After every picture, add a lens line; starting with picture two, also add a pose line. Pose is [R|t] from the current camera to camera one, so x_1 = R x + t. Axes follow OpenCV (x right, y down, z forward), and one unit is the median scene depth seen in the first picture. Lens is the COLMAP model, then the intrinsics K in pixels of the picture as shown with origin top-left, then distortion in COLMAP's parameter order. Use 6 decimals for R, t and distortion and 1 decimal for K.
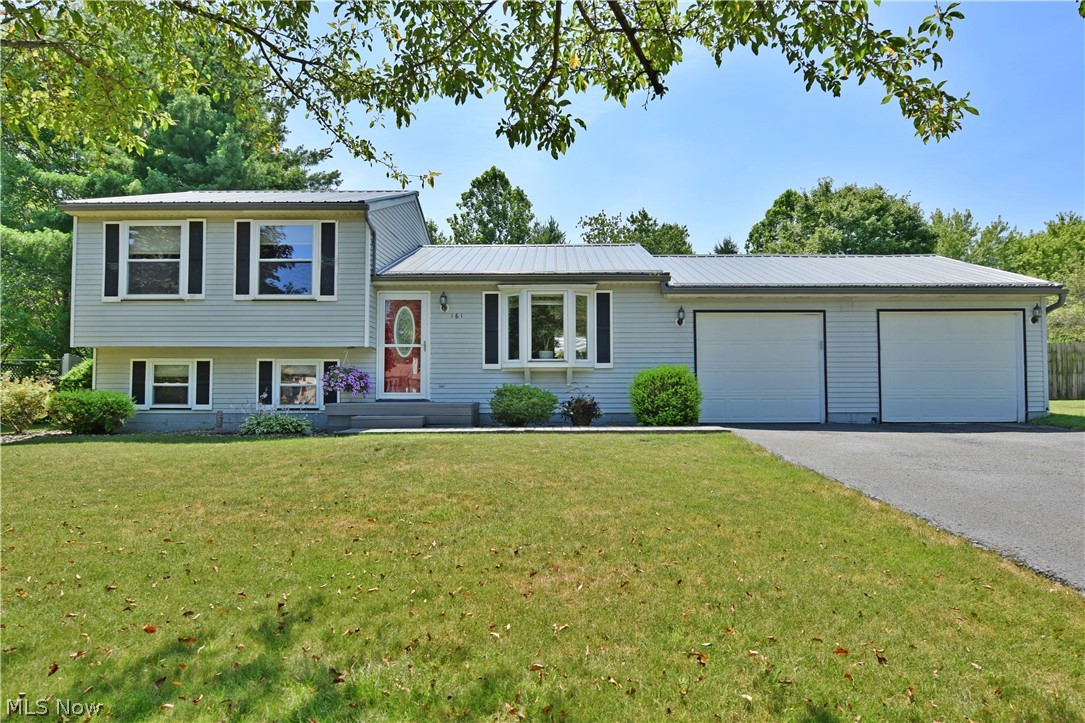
lens RADIAL K [[663.4, 0, 552.6], [0, 663.4, 329.0], [0, 0, 1]] dist [-0.012238, -0.005461]
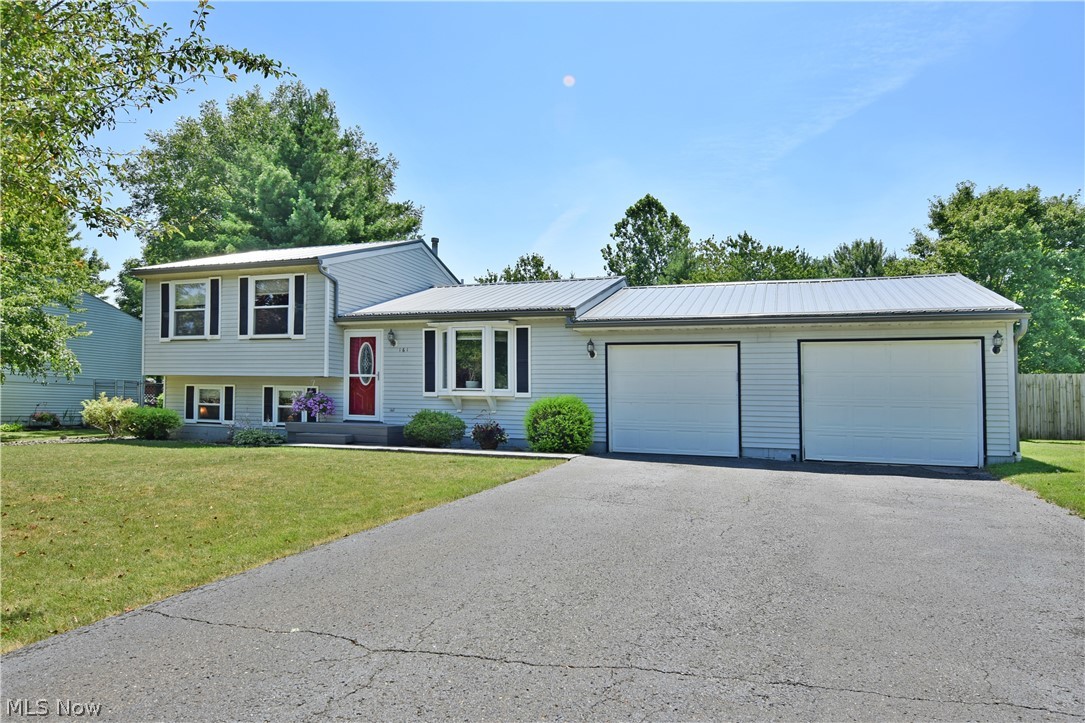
lens RADIAL K [[663.4, 0, 520.0], [0, 663.4, 356.0], [0, 0, 1]] dist [-0.012238, -0.005461]
pose [[0.941022, -0.004482, -0.338315, 0.438553], [0.004209, 0.999990, -0.001539, -0.006705], [0.338318, 0.000024, 0.941032, -0.018973]]
